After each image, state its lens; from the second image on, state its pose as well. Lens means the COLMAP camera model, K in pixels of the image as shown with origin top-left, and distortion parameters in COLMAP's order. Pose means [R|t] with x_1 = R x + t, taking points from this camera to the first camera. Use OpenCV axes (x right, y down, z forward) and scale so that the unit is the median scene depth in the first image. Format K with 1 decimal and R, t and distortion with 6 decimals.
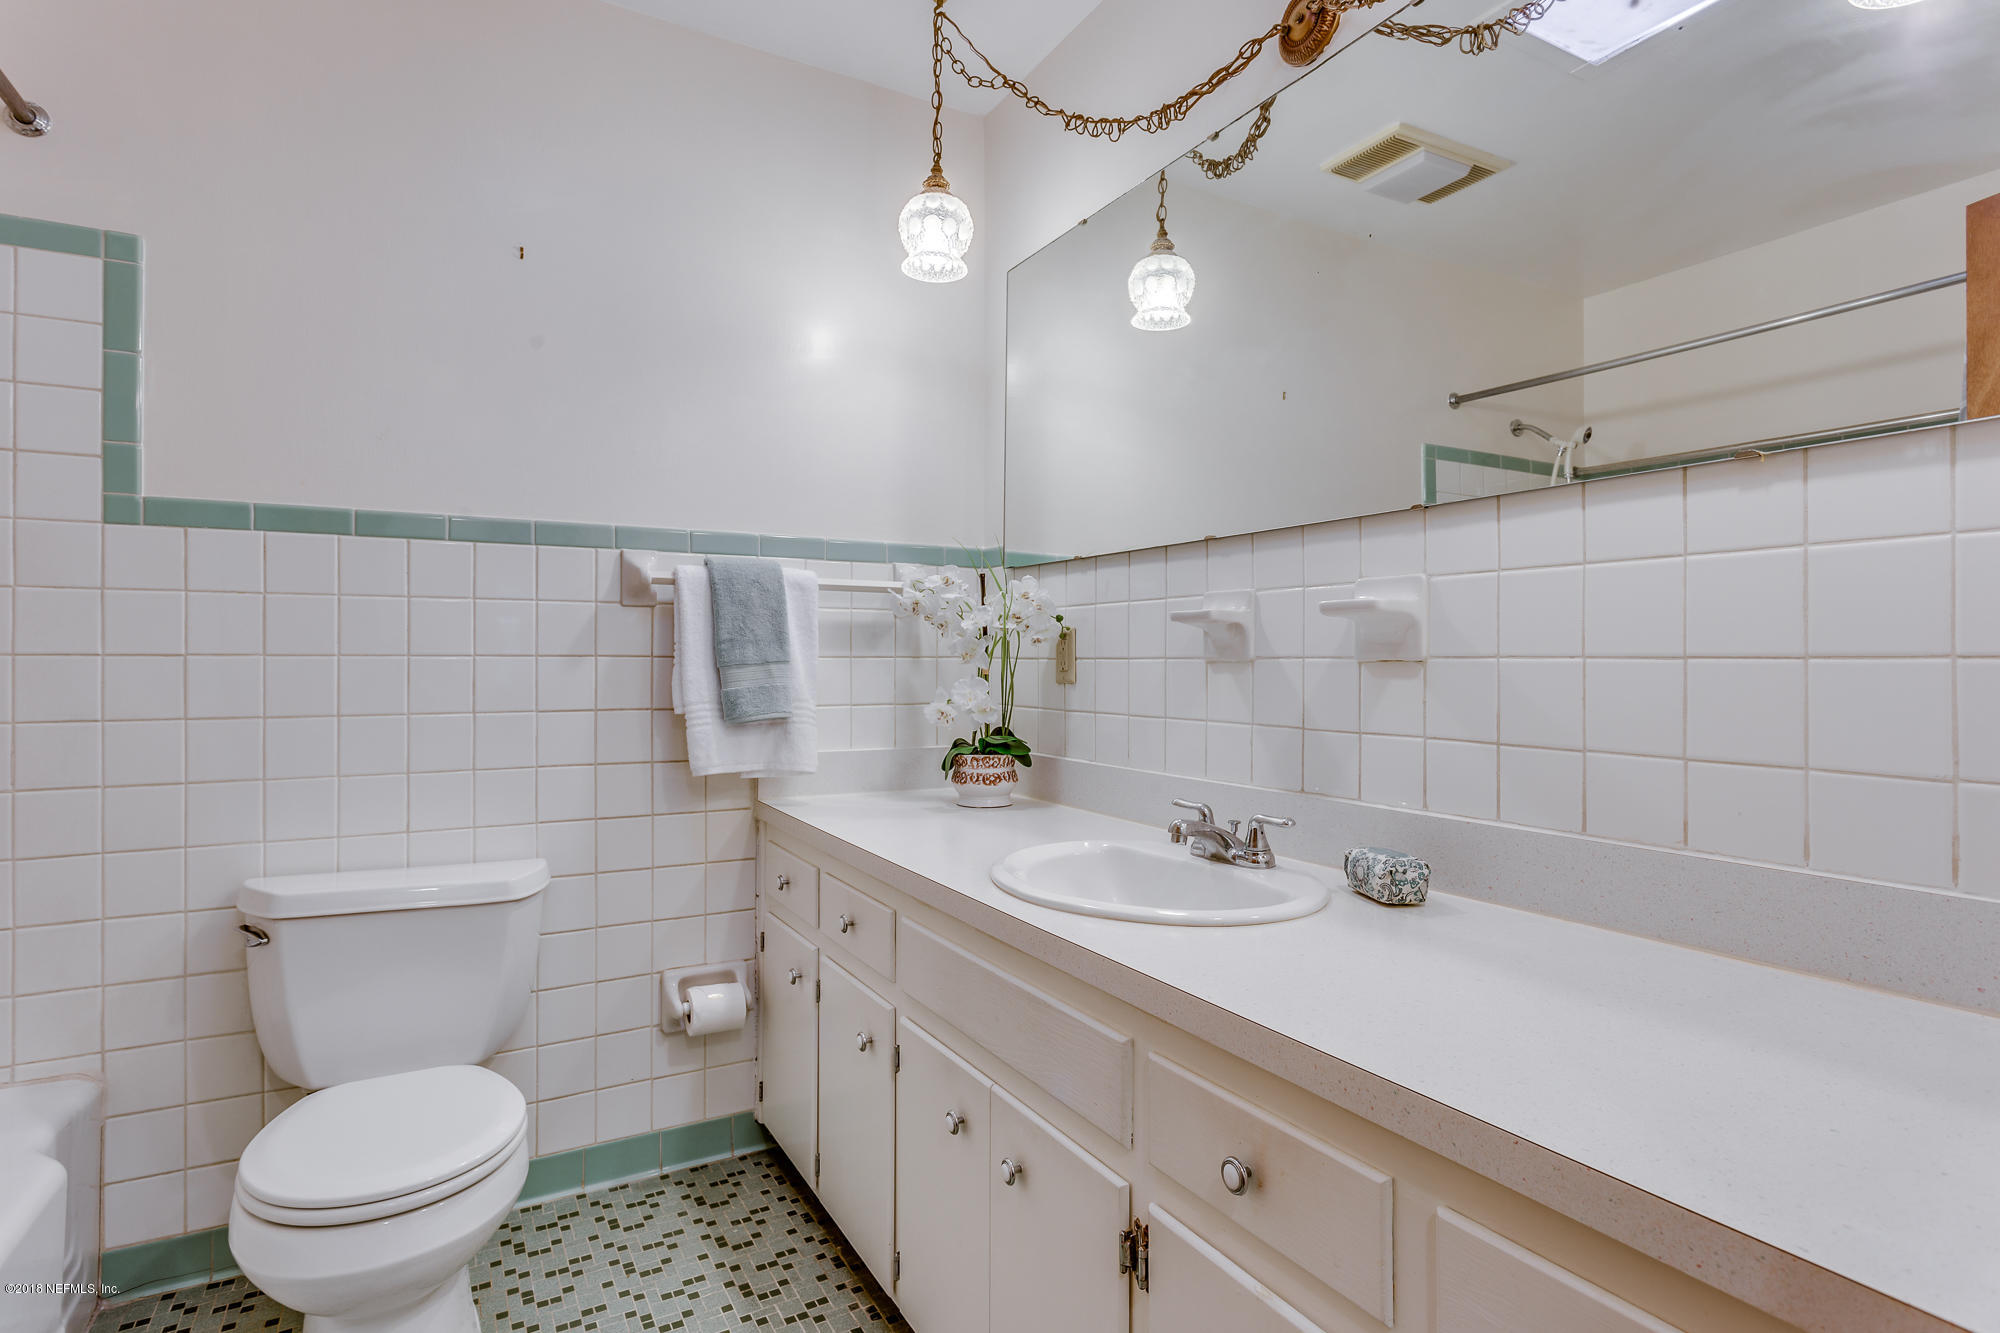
lens RADIAL K [[1012.6, 0, 974.4], [0, 1012.6, 643.0], [0, 0, 1]] dist [-0.009778, 0.000890]
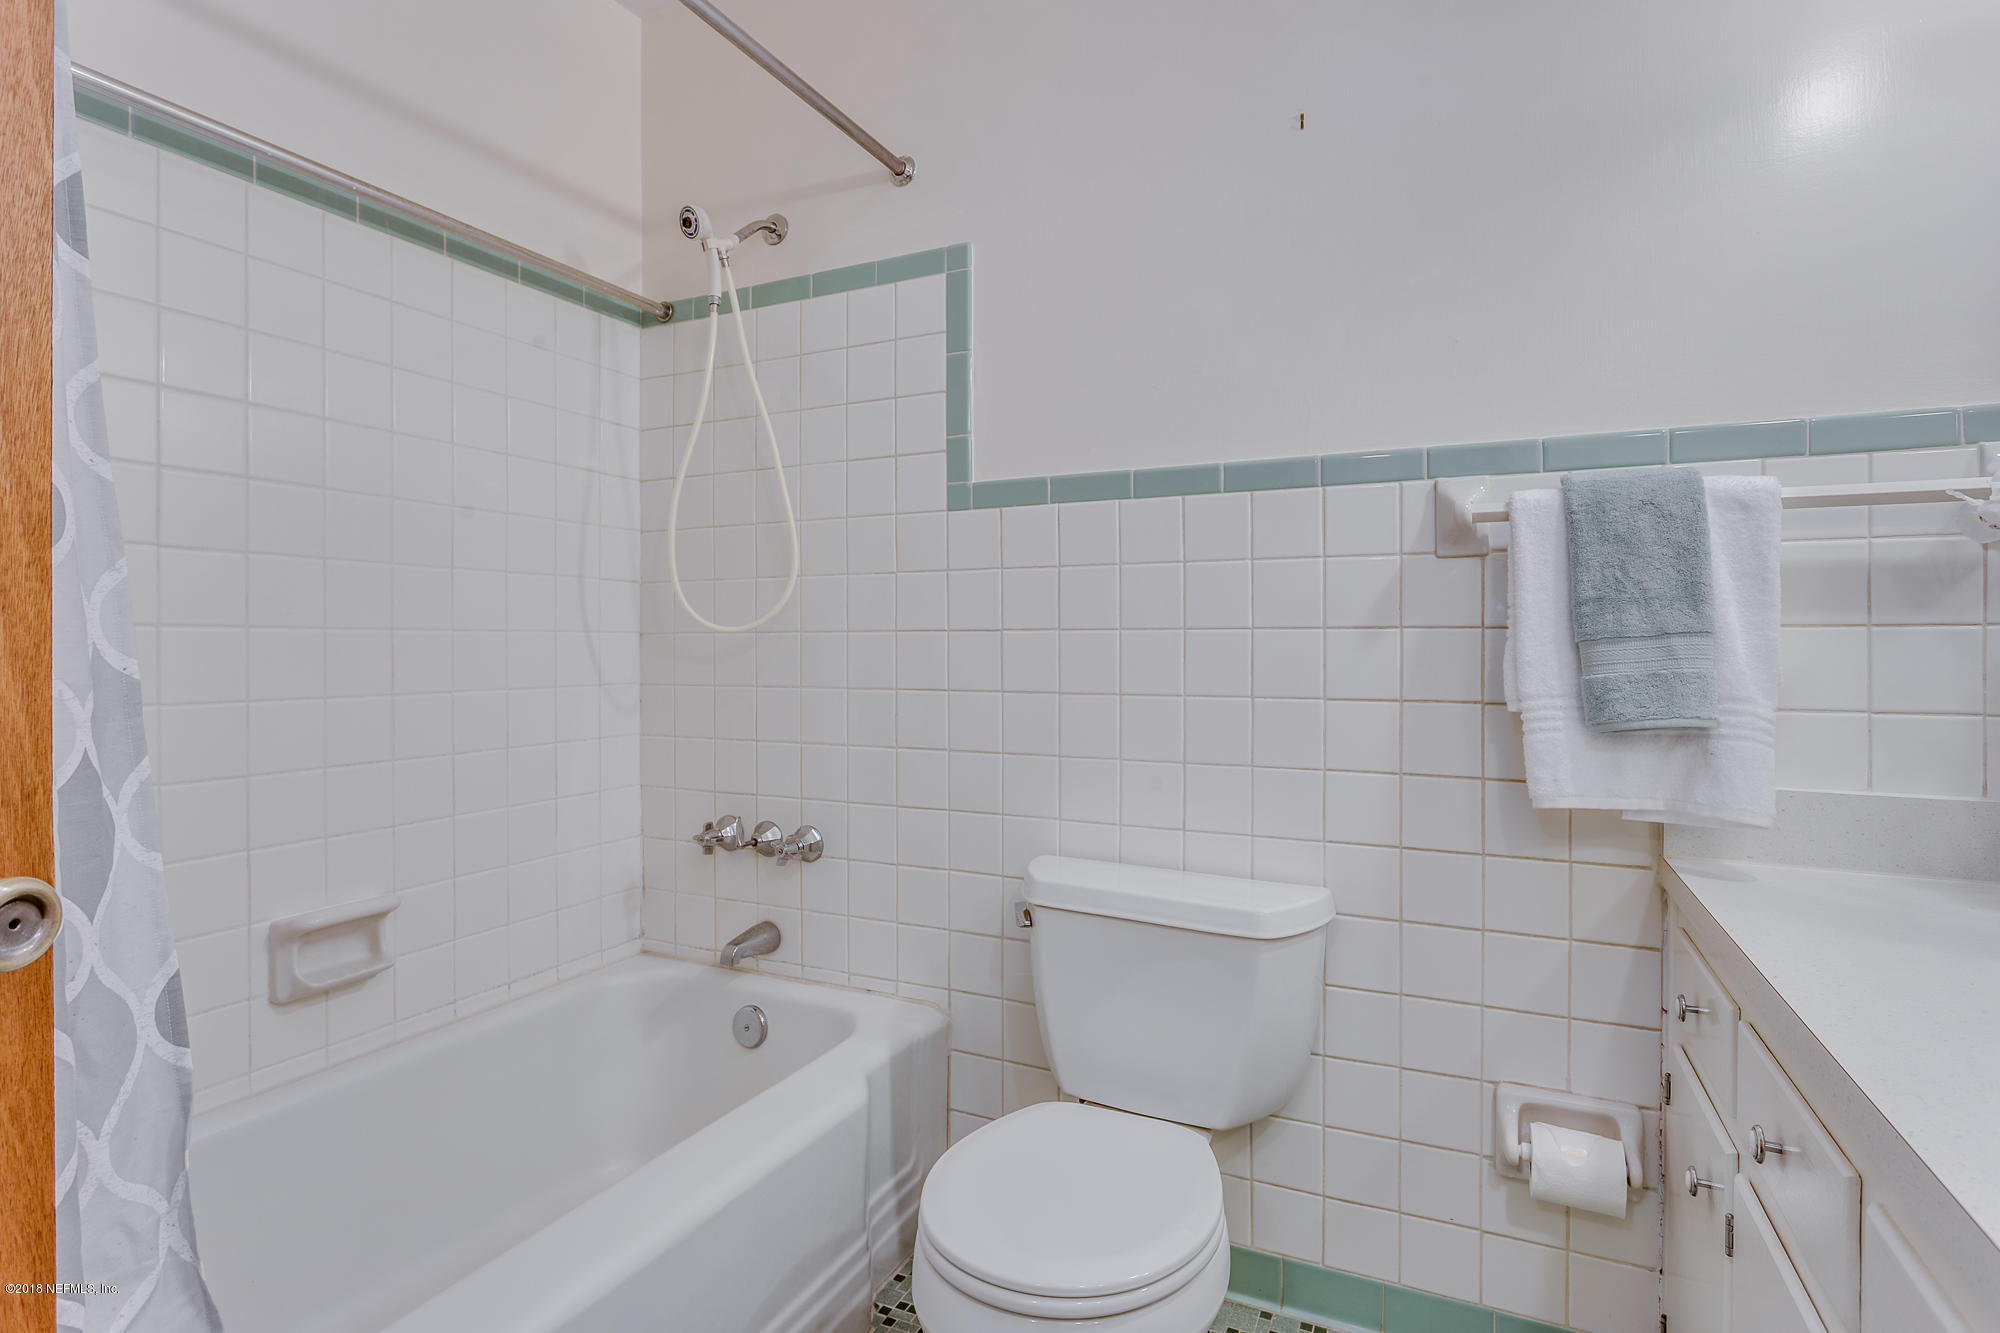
lens RADIAL K [[1012.6, 0, 974.4], [0, 1012.6, 643.0], [0, 0, 1]] dist [-0.009778, 0.000890]
pose [[0.577693, -0.002029, -0.816252, 0.048607], [0.012037, 0.999909, 0.006033, 0.015927], [0.816166, -0.013310, 0.577665, 0.316559]]
